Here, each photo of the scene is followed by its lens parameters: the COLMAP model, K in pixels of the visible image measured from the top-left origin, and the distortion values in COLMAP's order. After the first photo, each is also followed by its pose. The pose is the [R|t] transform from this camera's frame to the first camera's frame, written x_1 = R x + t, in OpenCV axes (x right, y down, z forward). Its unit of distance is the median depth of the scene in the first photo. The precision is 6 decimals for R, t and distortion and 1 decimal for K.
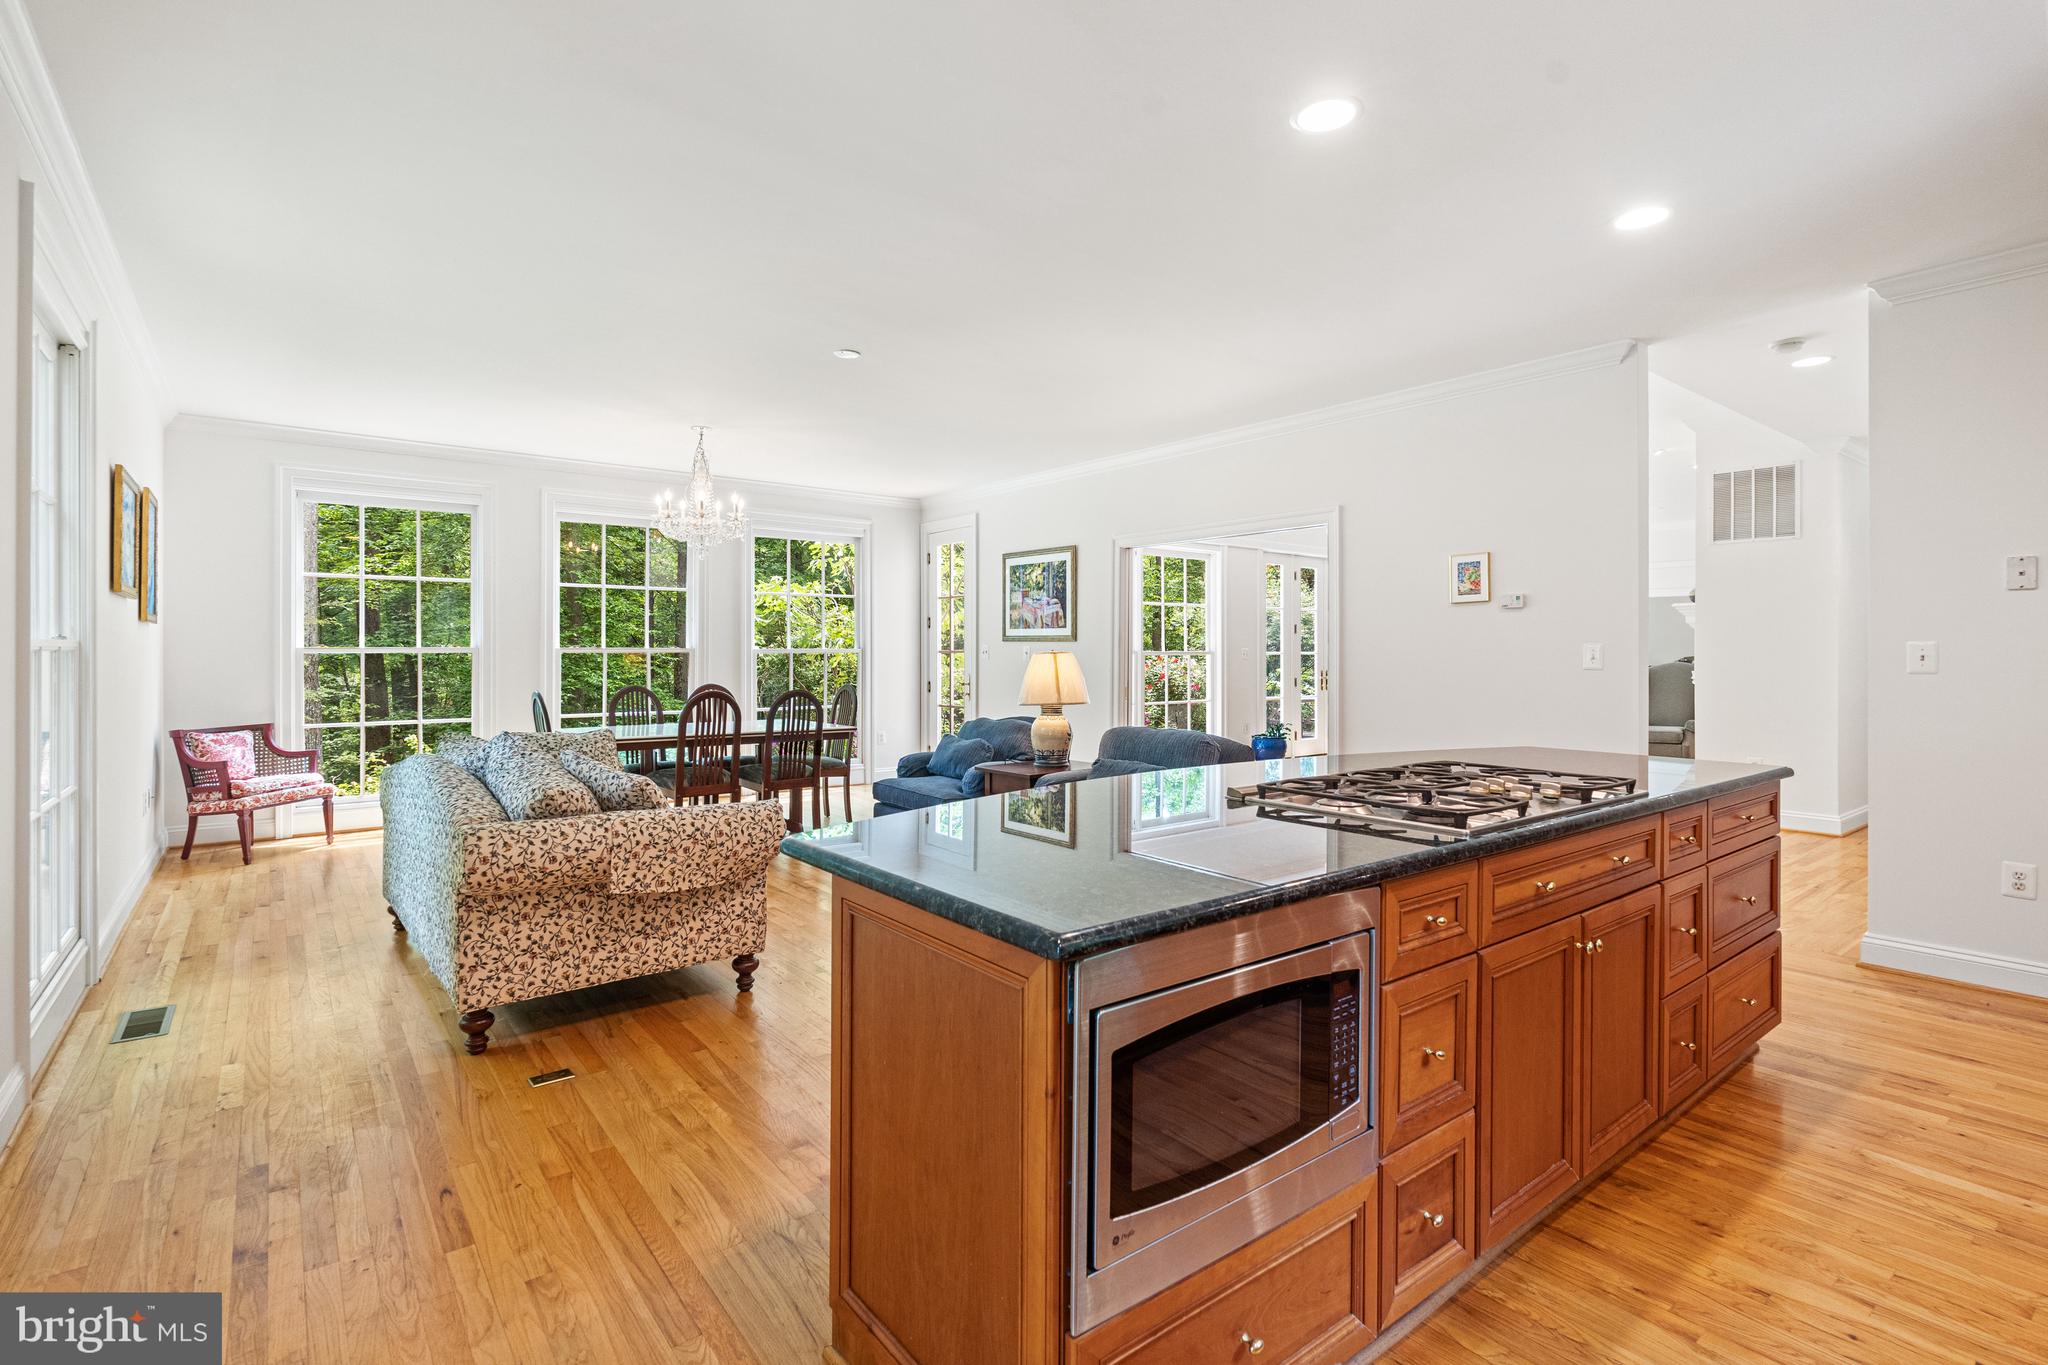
lens RADIAL K [[960.4, 0, 1023.9], [0, 960.4, 667.7], [0, 0, 1]] dist [0.002144, 0.000089]
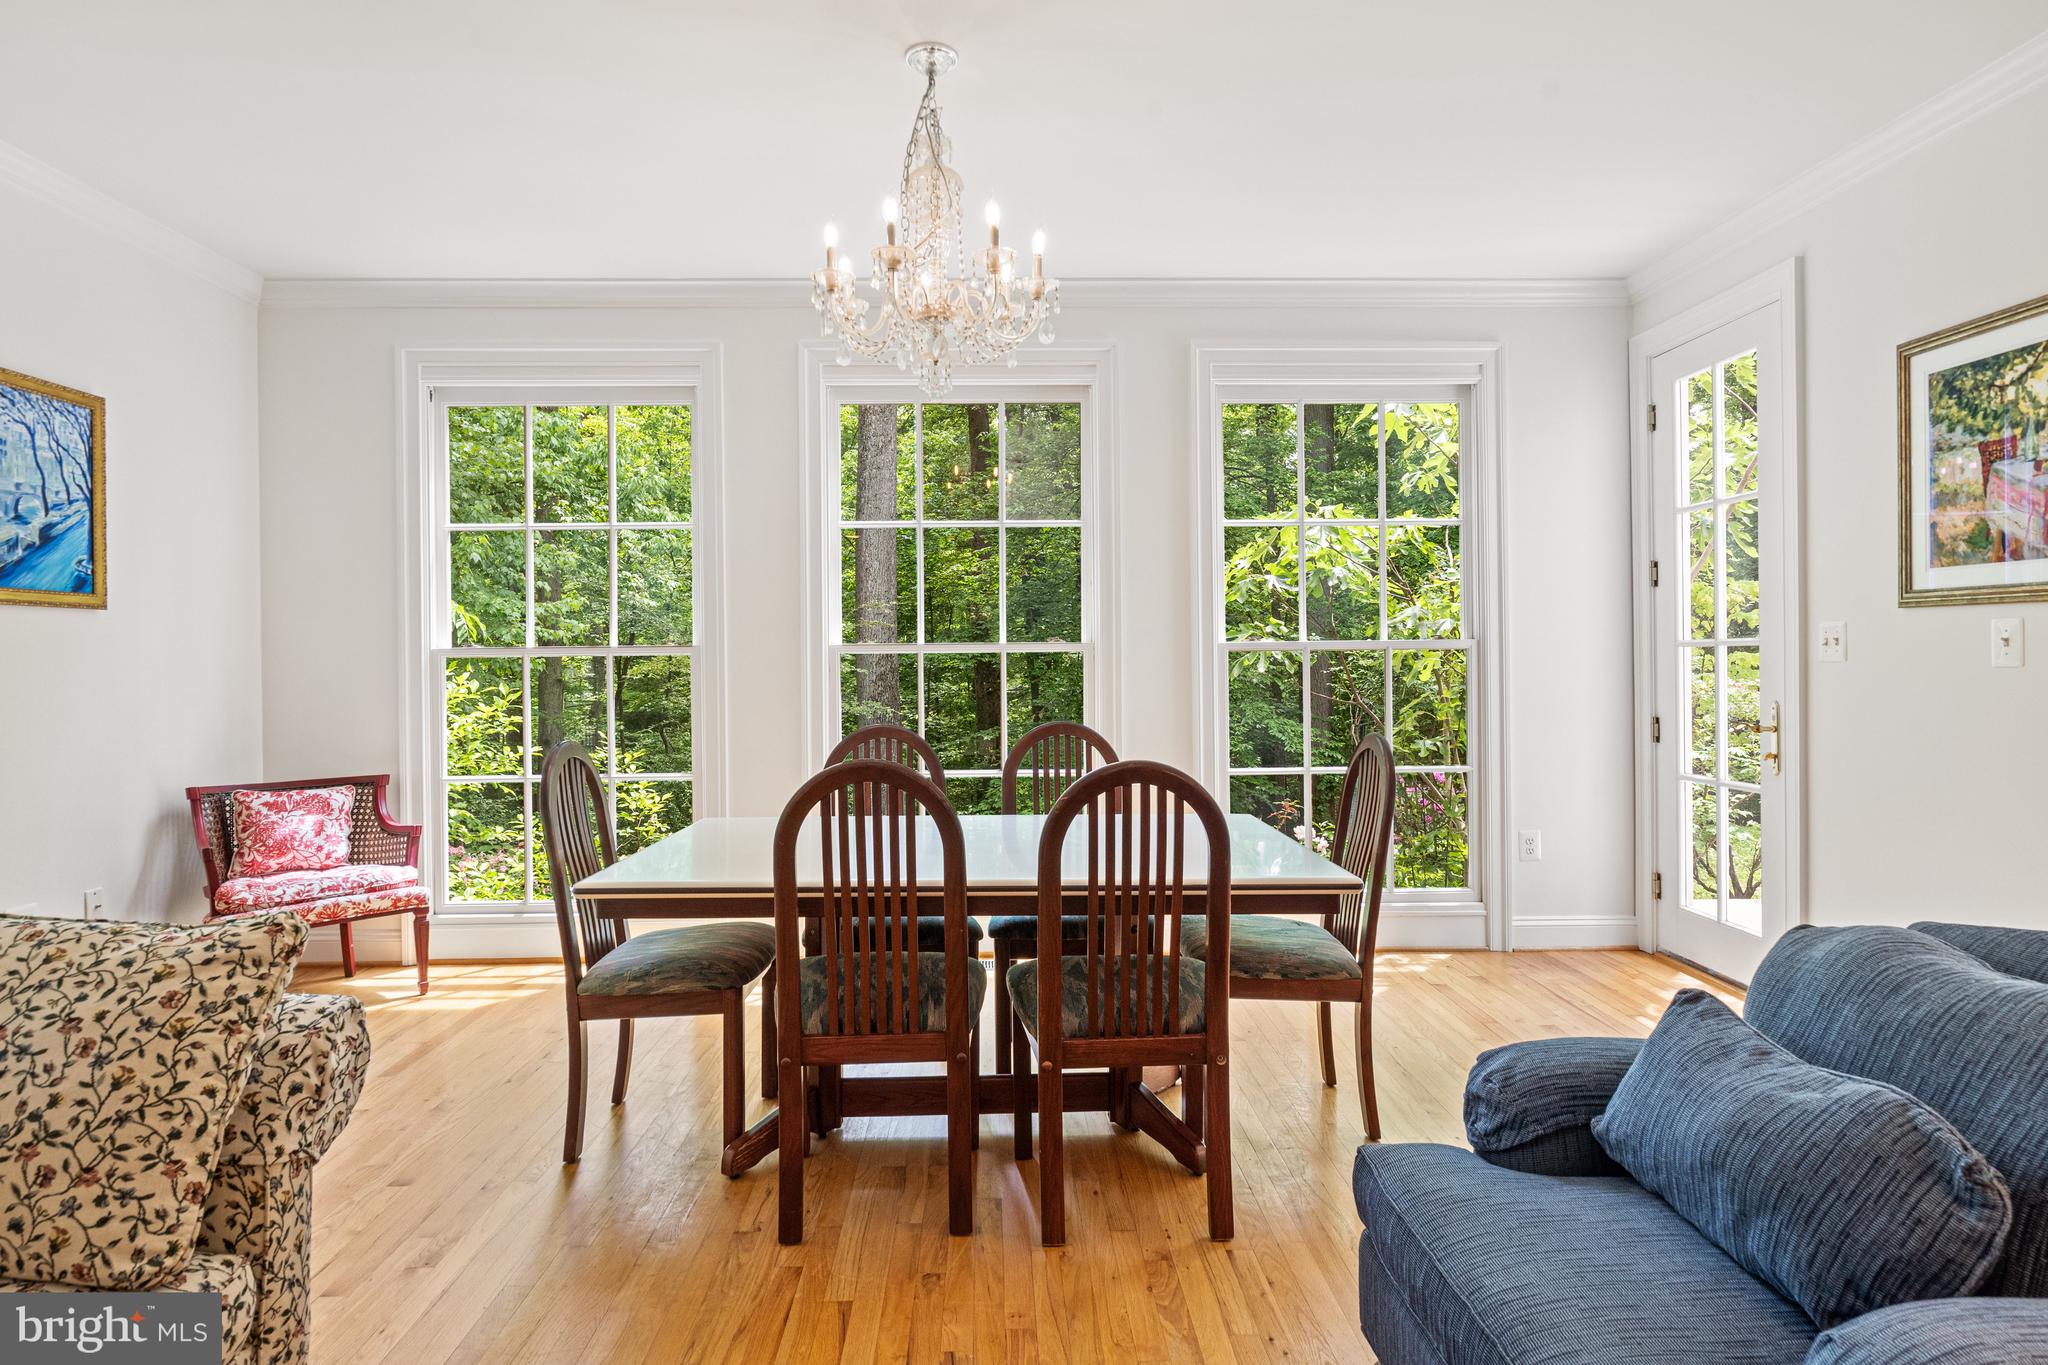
lens RADIAL K [[1112.2, 0, 1024.7], [0, 1112.2, 667.4], [0, 0, 1]] dist [-0.001107, -0.000473]
pose [[0.807221, -0.002382, -0.590245, -0.040253], [-0.001296, 0.999982, -0.005809, -0.004297], [0.590248, 0.005454, 0.807203, 0.522070]]
